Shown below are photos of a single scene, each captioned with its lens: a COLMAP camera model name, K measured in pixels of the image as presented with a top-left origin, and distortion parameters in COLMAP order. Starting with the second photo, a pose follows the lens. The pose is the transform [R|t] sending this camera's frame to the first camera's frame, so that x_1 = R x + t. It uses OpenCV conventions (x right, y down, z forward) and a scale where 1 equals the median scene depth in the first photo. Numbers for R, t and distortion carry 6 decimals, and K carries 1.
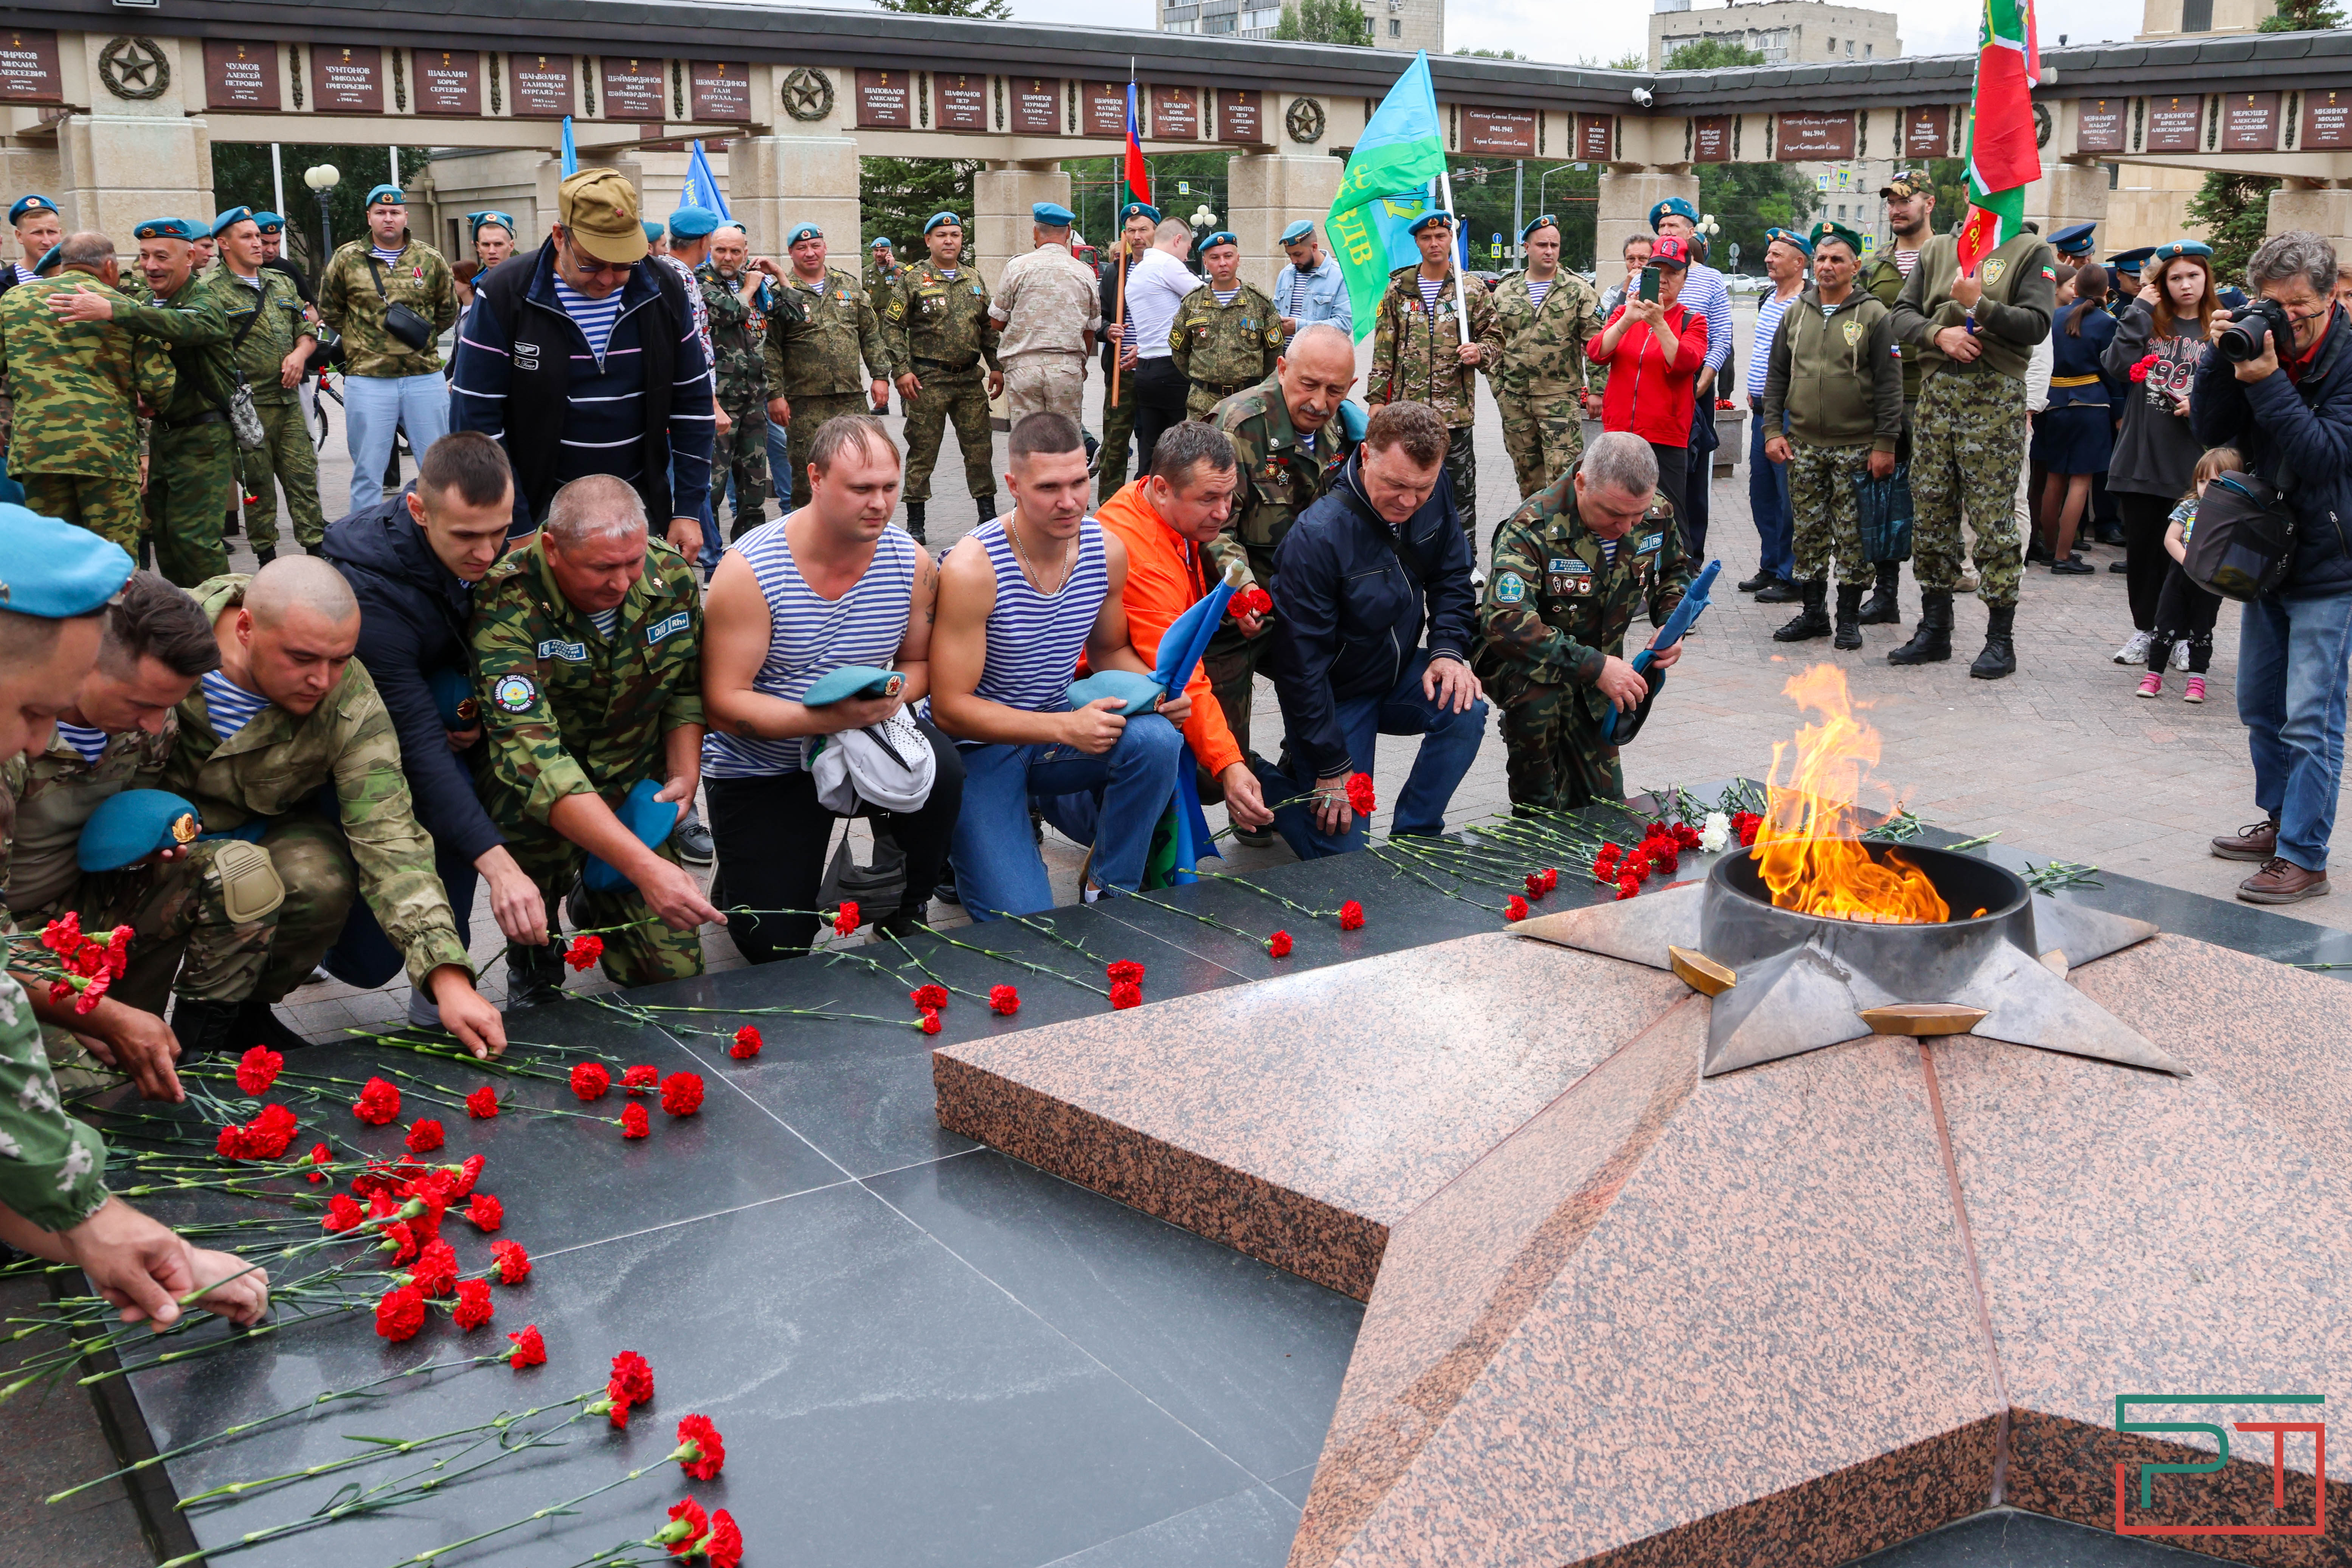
lens RADIAL K [[2212.0, 0, 1276.7], [0, 2212.0, 767.9], [0, 0, 1]] dist [-0.159053, 0.135594]
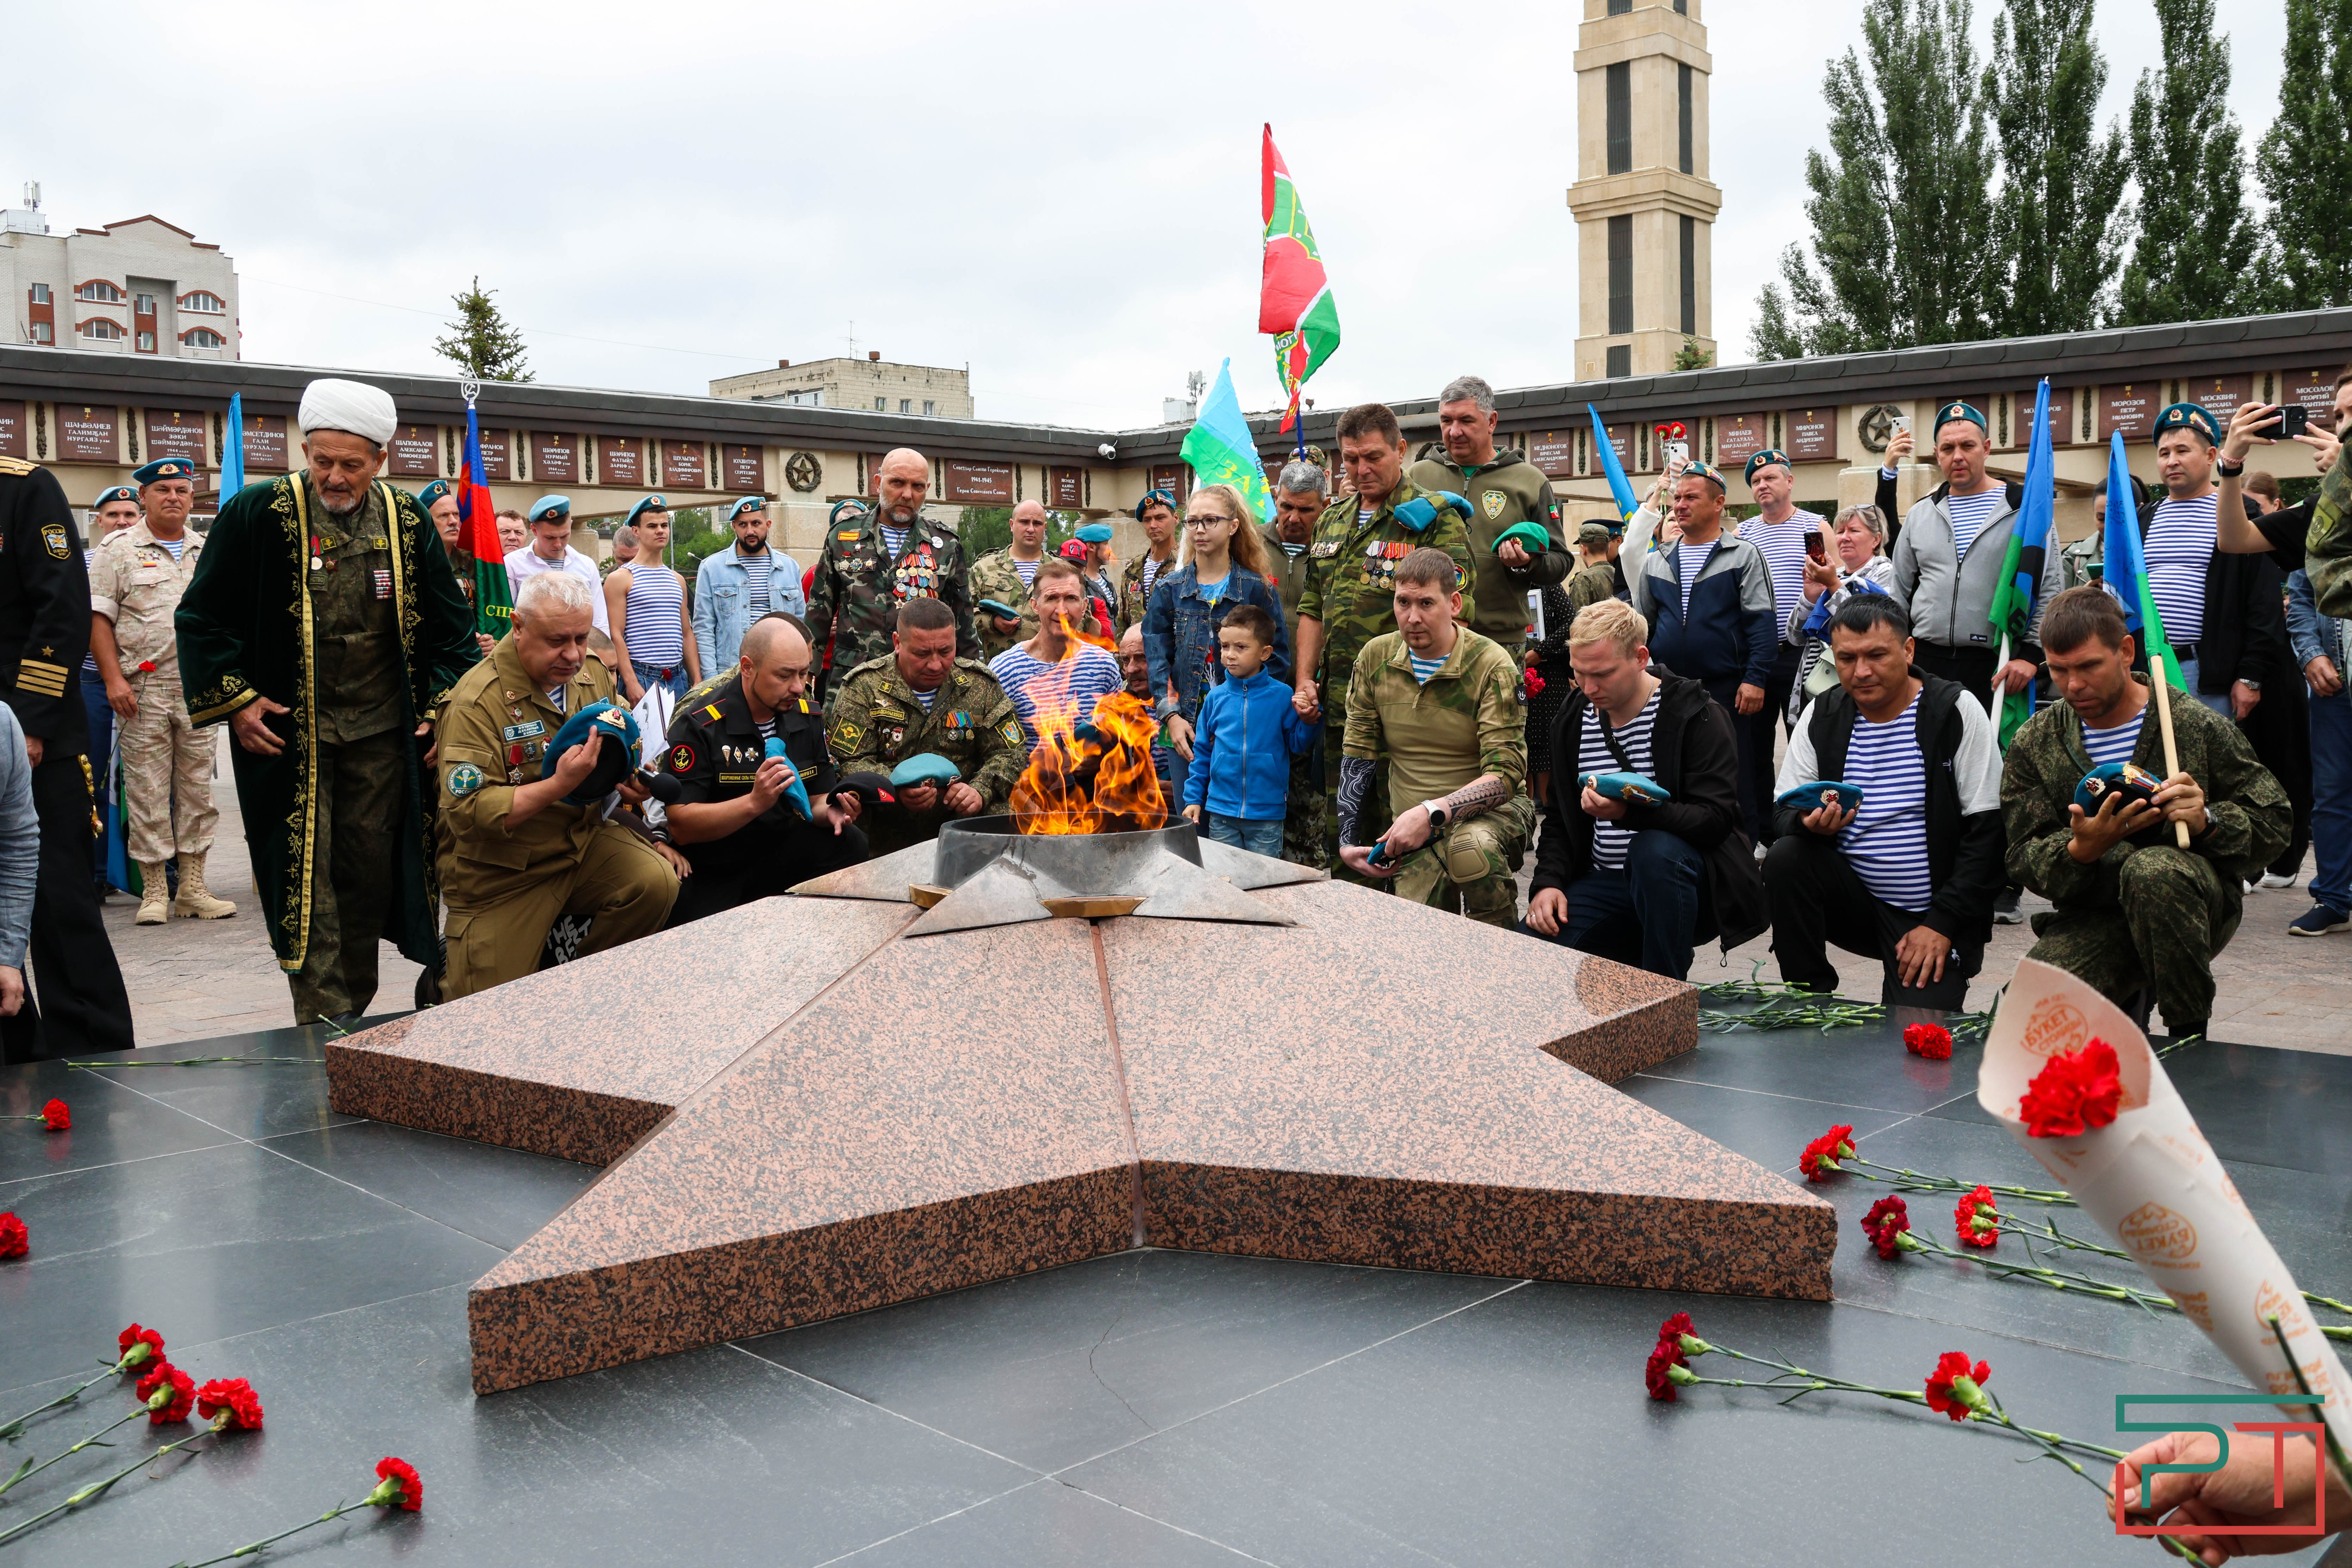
lens RADIAL K [[2054.2, 0, 1176.0], [0, 2054.2, 784.0], [0, 0, 1]] dist [-0.158143, 0.125729]
pose [[0.985336, -0.033799, 0.167241, 0.153171], [0.059775, 0.986445, -0.152819, 0.237717], [-0.159809, 0.160575, 0.974000, -0.174907]]
